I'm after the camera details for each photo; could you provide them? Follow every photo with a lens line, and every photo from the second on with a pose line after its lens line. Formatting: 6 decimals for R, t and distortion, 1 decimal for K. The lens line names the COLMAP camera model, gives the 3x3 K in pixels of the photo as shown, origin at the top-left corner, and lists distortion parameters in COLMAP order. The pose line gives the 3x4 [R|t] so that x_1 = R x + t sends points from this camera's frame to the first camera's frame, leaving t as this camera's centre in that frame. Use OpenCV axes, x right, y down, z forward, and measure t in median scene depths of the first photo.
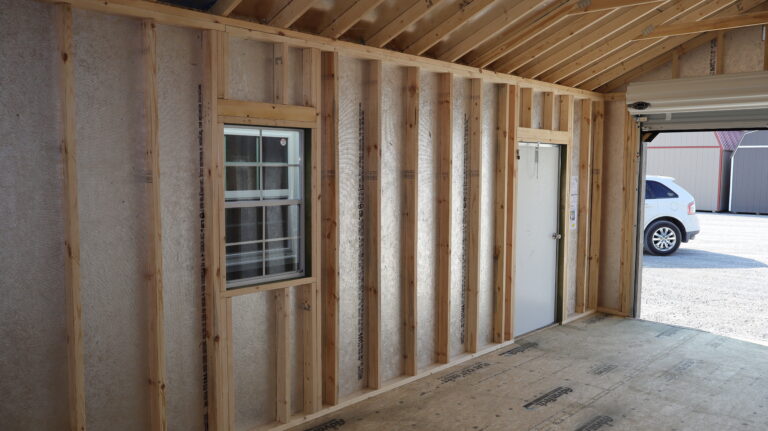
lens RADIAL K [[628.6, 0, 384.0], [0, 628.6, 215.5], [0, 0, 1]] dist [-0.001992, -0.004960]
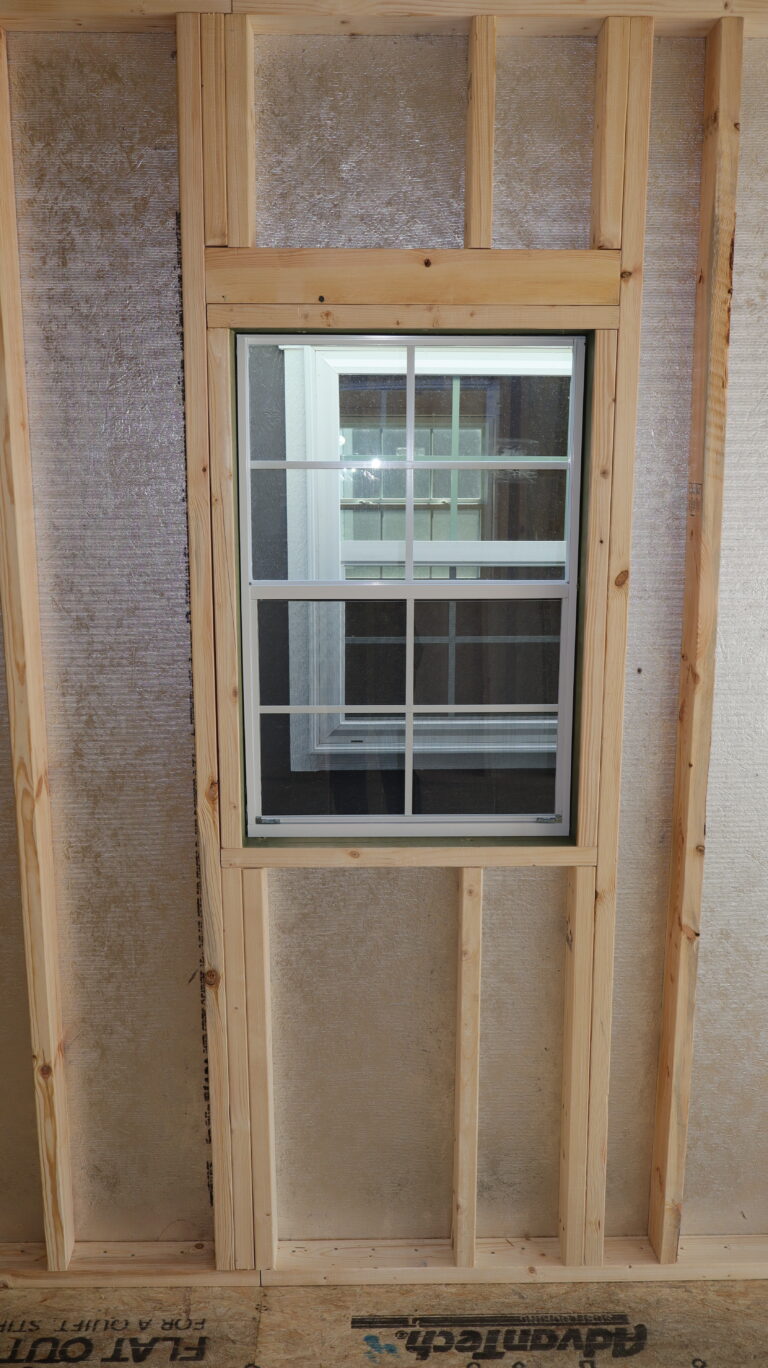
lens RADIAL K [[1119.7, 0, 384.0], [0, 1119.7, 684.0], [0, 0, 1]] dist [-0.001992, -0.004960]
pose [[0.694926, 0.130807, -0.707084, 0.195763], [-0.053619, 0.990004, 0.130448, -0.044750], [0.717080, -0.052738, 0.694993, 0.600805]]
